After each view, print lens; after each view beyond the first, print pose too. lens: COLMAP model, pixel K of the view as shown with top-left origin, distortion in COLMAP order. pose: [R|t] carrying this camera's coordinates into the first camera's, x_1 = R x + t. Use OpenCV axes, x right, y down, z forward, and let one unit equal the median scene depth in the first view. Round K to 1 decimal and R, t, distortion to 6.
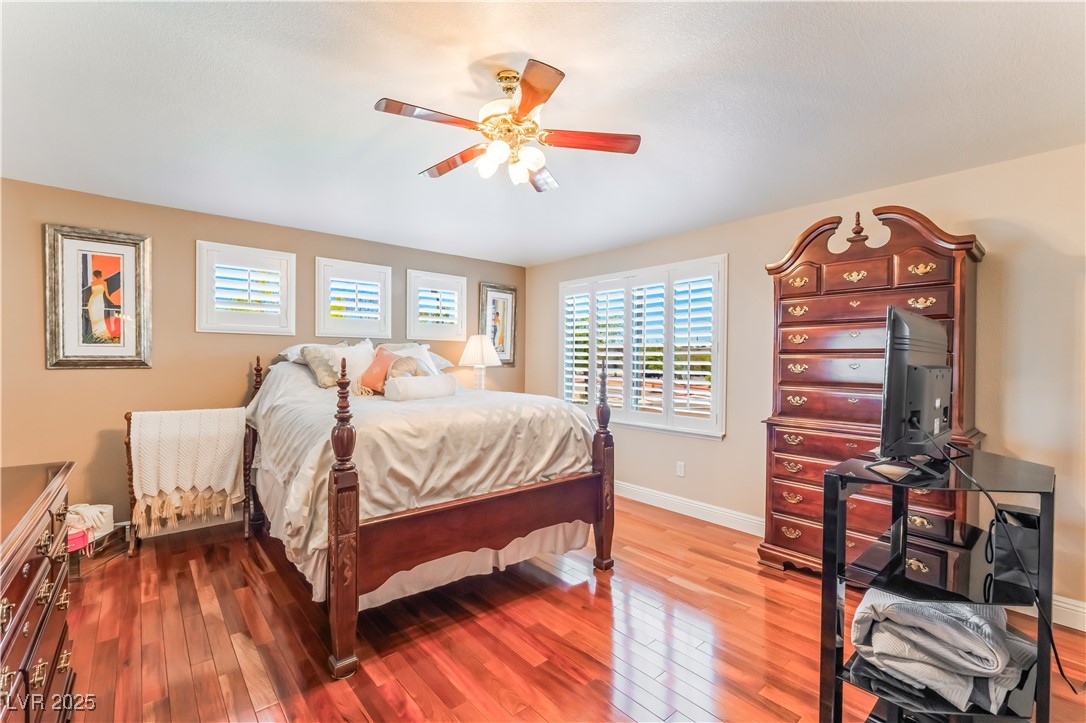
lens RADIAL K [[488.4, 0, 543.2], [0, 488.4, 361.3], [0, 0, 1]] dist [-0.000202, -0.000076]
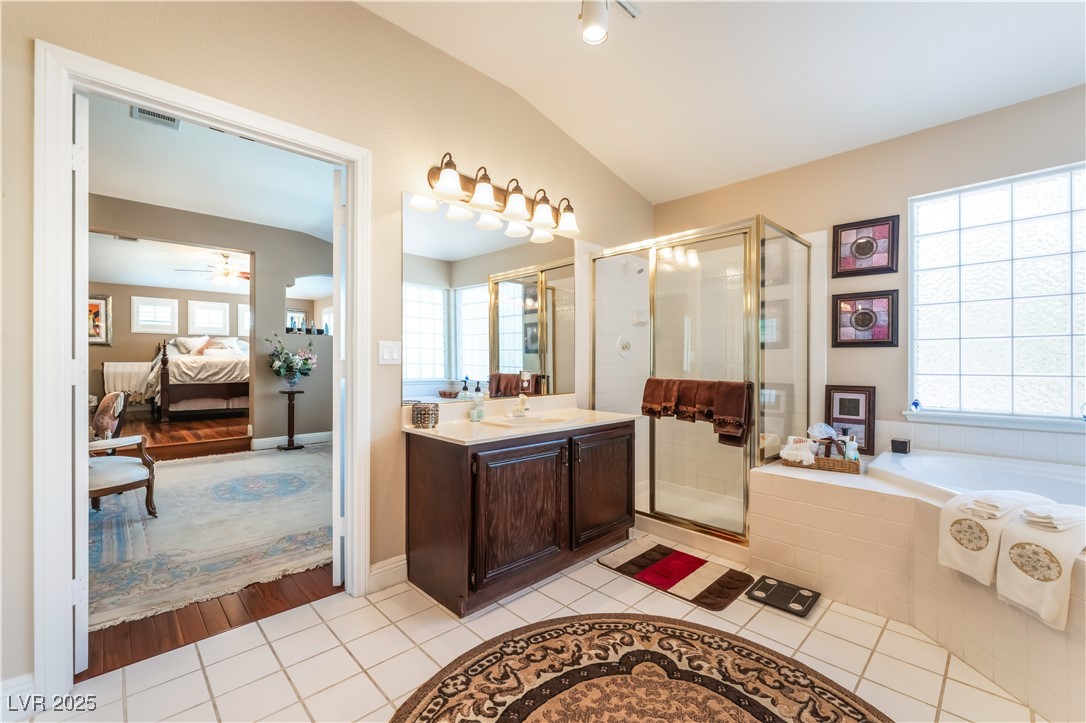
lens RADIAL K [[455.2, 0, 549.0], [0, 455.2, 360.6], [0, 0, 1]] dist [-0.003042, -0.000049]
pose [[0.997429, -0.007814, 0.071231, 1.431789], [0.008123, 0.999959, -0.004041, 0.124956], [-0.071197, 0.004609, 0.997452, -1.676773]]
